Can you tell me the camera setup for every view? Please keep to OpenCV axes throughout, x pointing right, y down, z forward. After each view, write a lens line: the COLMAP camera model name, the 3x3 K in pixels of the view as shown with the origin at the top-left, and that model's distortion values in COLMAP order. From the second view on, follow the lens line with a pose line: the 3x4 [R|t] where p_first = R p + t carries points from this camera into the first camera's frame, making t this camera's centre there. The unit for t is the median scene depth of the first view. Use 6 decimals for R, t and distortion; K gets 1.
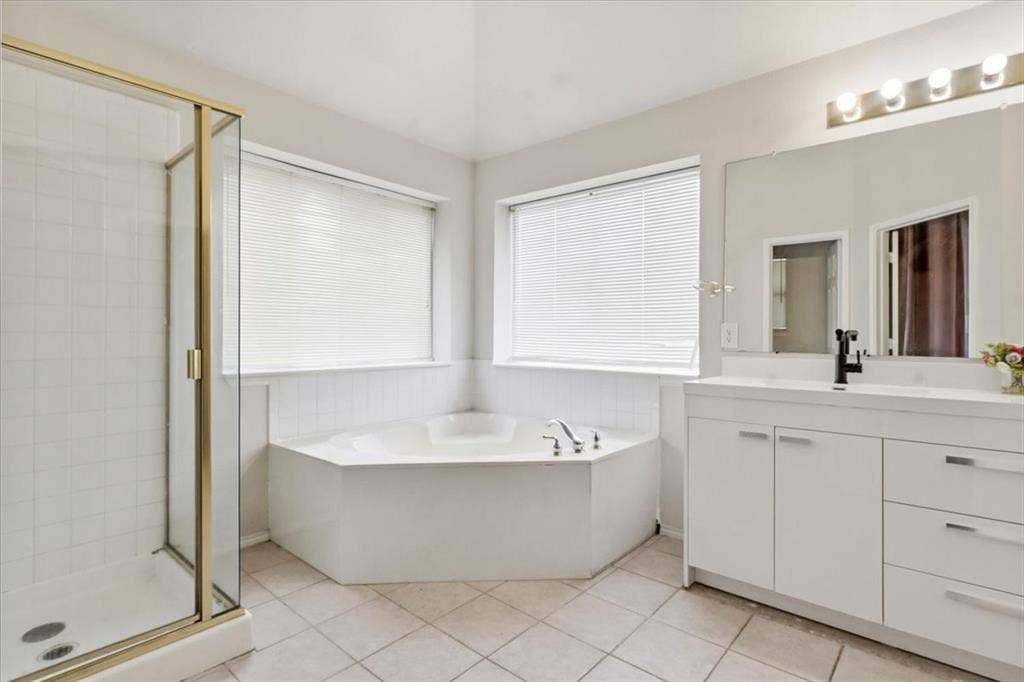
lens RADIAL K [[517.5, 0, 525.0], [0, 517.5, 336.1], [0, 0, 1]] dist [0.020382, -0.009685]
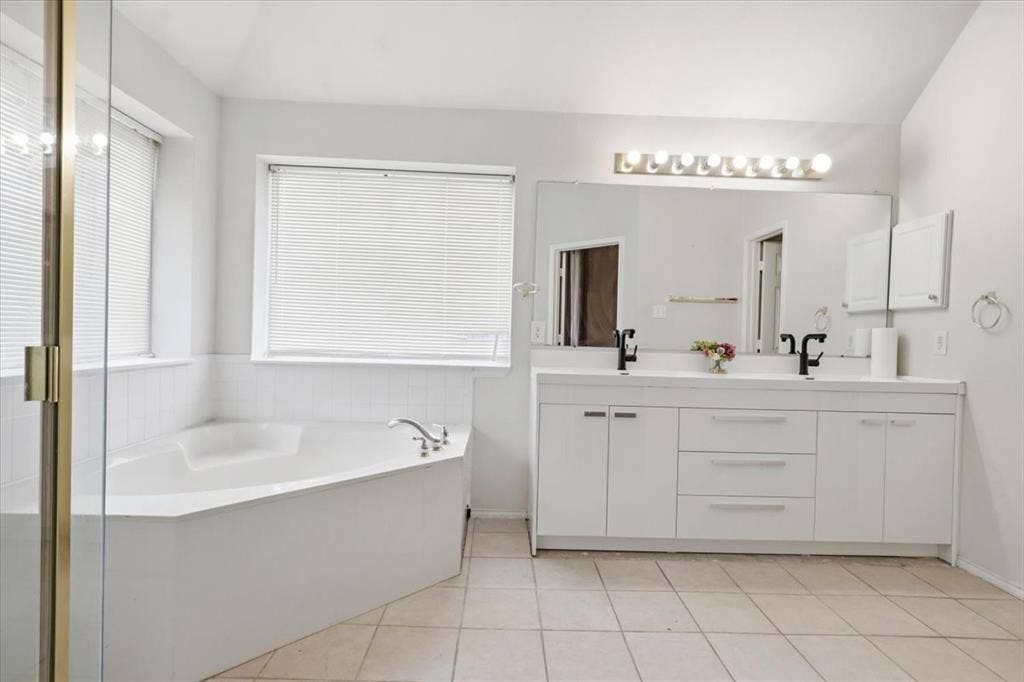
lens RADIAL K [[517.5, 0, 525.4], [0, 517.5, 340.7], [0, 0, 1]] dist [0.020382, -0.009685]
pose [[0.735373, 0.005652, 0.677639, -0.389053], [-0.024192, 0.999547, 0.017916, -0.000528], [-0.677230, -0.029568, 0.735177, 0.168083]]
